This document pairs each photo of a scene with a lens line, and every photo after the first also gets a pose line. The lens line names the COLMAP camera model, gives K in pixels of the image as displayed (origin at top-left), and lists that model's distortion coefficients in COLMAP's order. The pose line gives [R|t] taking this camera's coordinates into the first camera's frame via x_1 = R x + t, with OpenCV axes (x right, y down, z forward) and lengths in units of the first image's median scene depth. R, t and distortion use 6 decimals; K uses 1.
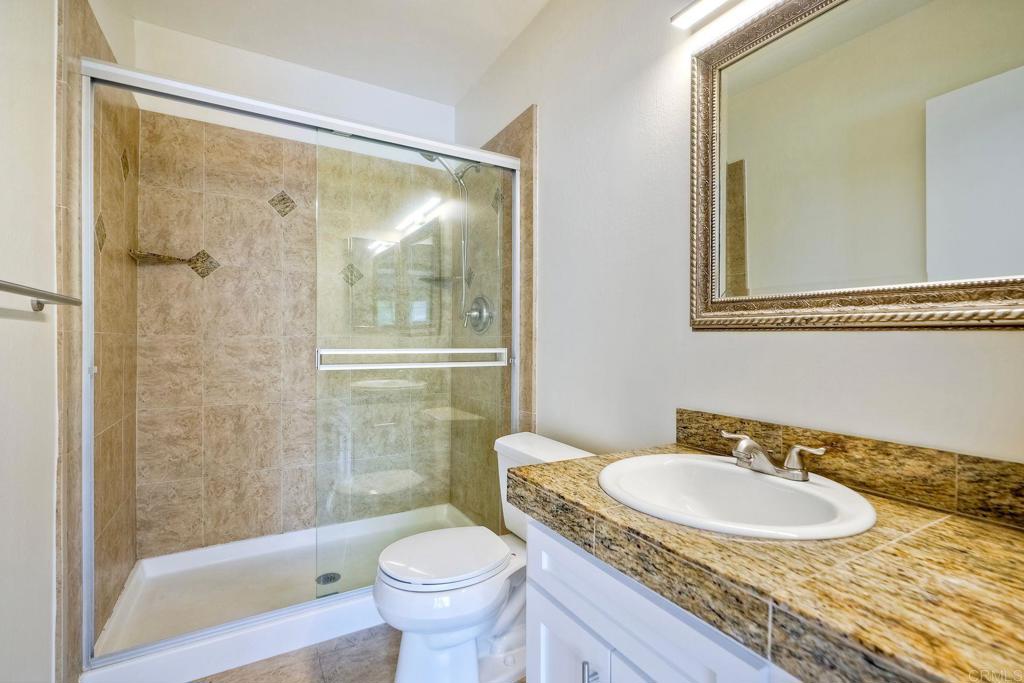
lens RADIAL K [[460.0, 0, 512.0], [0, 460.0, 341.5], [0, 0, 1]] dist [0.000066, 0.001005]
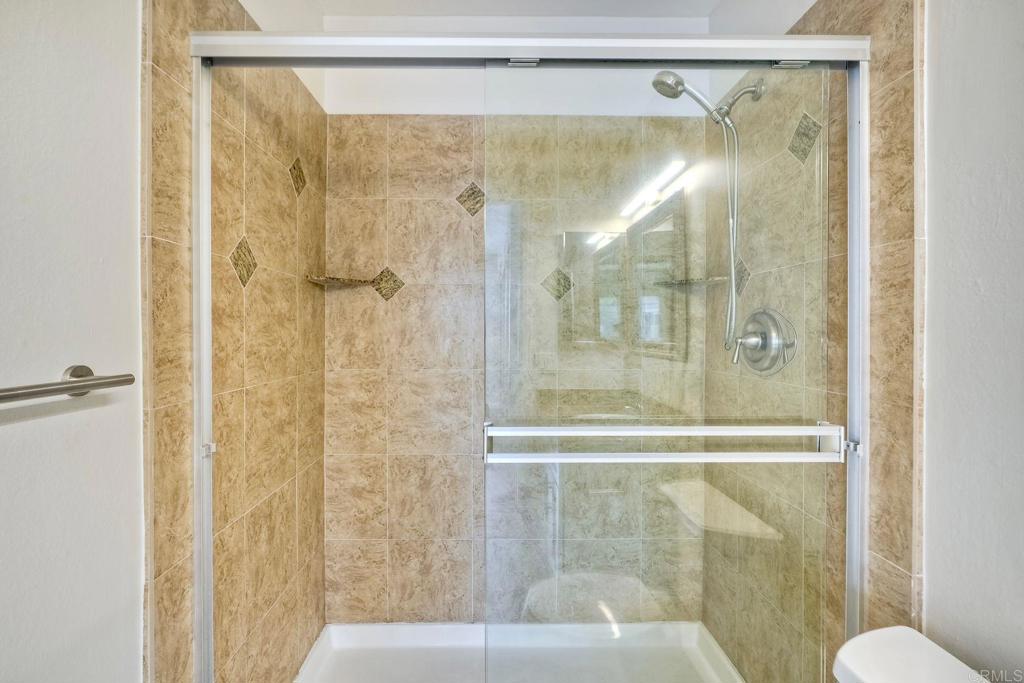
lens RADIAL K [[475.4, 0, 492.9], [0, 475.4, 333.6], [0, 0, 1]] dist [-0.009318, 0.000157]
pose [[0.870073, -0.002749, -0.492916, -0.080201], [0.001909, 0.999996, -0.002208, -0.076861], [0.492920, 0.000980, 0.870074, 0.347052]]
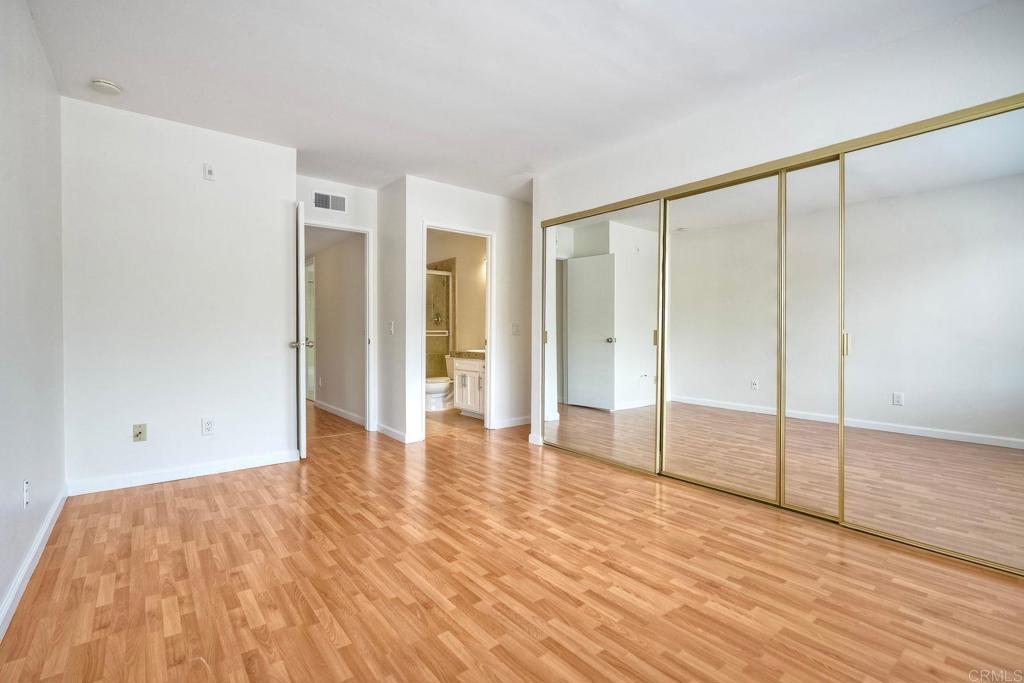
lens RADIAL K [[477.0, 0, 512.0], [0, 477.0, 341.5], [0, 0, 1]] dist [-0.002076, 0.000401]
pose [[0.991467, -0.007814, 0.130122, -0.000130], [0.006556, 0.999928, 0.010098, 0.055542], [-0.130192, -0.009159, 0.991447, -2.219098]]
